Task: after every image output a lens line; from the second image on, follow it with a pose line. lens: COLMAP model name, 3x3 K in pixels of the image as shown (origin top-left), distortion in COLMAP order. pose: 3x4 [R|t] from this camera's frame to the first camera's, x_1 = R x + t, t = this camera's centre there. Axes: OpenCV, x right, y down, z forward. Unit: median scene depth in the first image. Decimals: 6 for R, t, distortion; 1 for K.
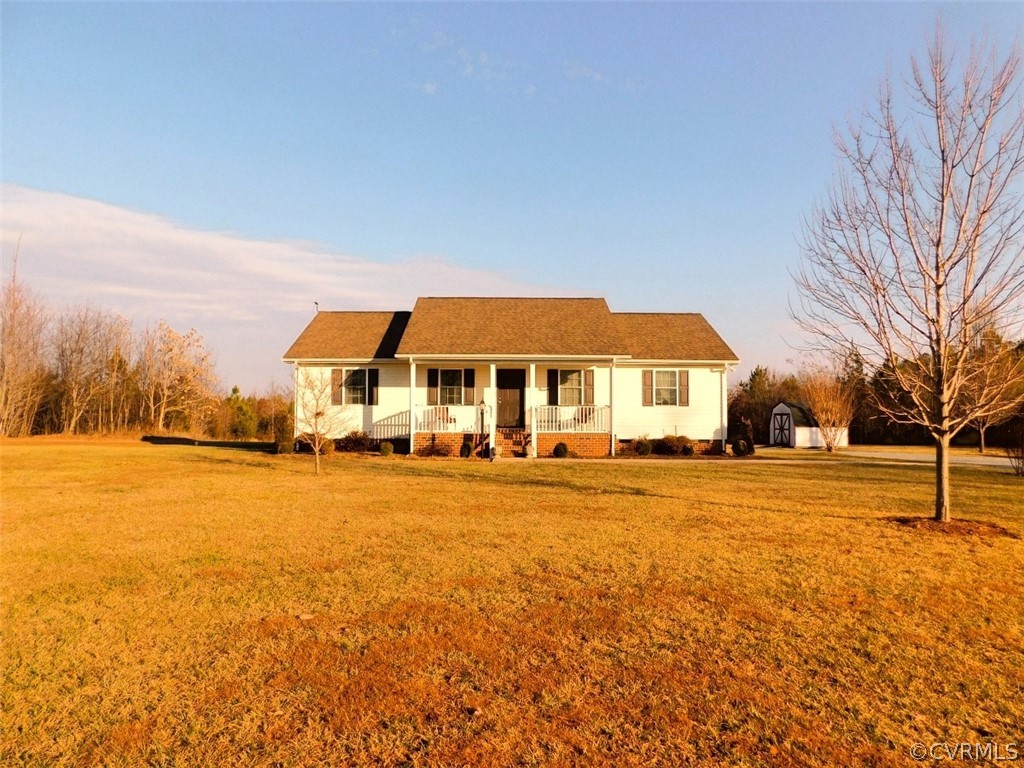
lens RADIAL K [[675.3, 0, 513.0], [0, 675.3, 384.8], [0, 0, 1]] dist [-0.062561, 0.009290]
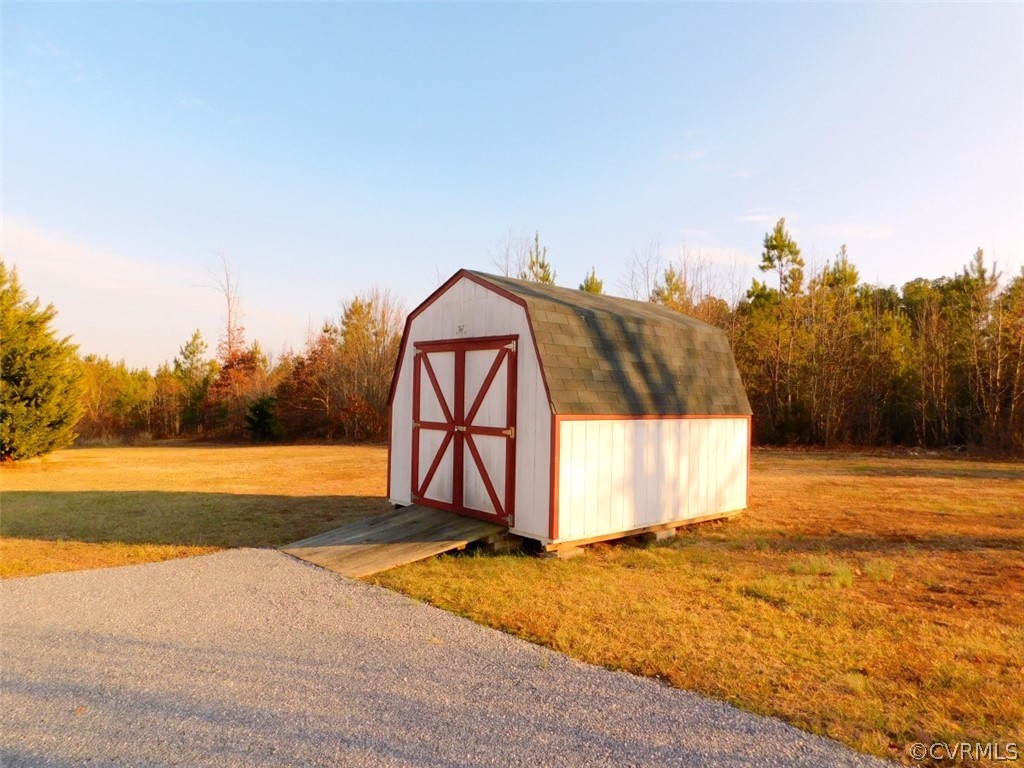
lens RADIAL K [[675.3, 0, 512.8], [0, 675.3, 384.8], [0, 0, 1]] dist [-0.062561, 0.009290]
pose [[0.840082, 0.005344, 0.542433, 0.316011], [-0.023951, 0.999342, 0.027248, 0.049418], [-0.541930, -0.035882, 0.839657, 0.841471]]
